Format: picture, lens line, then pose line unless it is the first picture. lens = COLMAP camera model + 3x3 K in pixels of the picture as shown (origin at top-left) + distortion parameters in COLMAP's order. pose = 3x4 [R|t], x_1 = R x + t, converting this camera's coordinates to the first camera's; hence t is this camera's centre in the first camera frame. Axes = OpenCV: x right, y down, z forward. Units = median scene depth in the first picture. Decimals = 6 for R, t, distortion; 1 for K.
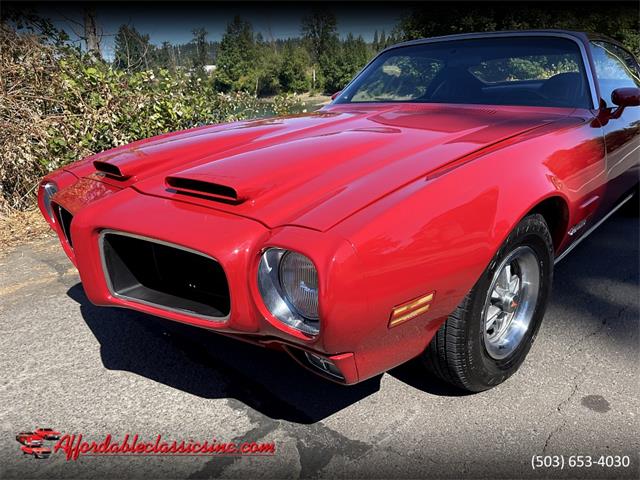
lens RADIAL K [[515.2, 0, 321.8], [0, 515.2, 248.3], [0, 0, 1]] dist [0.026075, -0.029424]
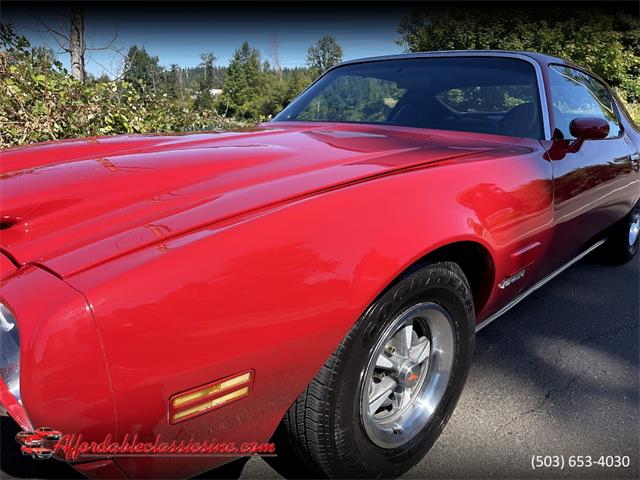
lens RADIAL K [[508.8, 0, 323.8], [0, 508.8, 246.7], [0, 0, 1]] dist [0.047746, -0.074333]
pose [[0.998507, 0.054624, -0.000676, 0.207151], [-0.054580, 0.997010, -0.054704, -0.033266], [-0.002314, 0.054659, 0.998502, 0.206088]]
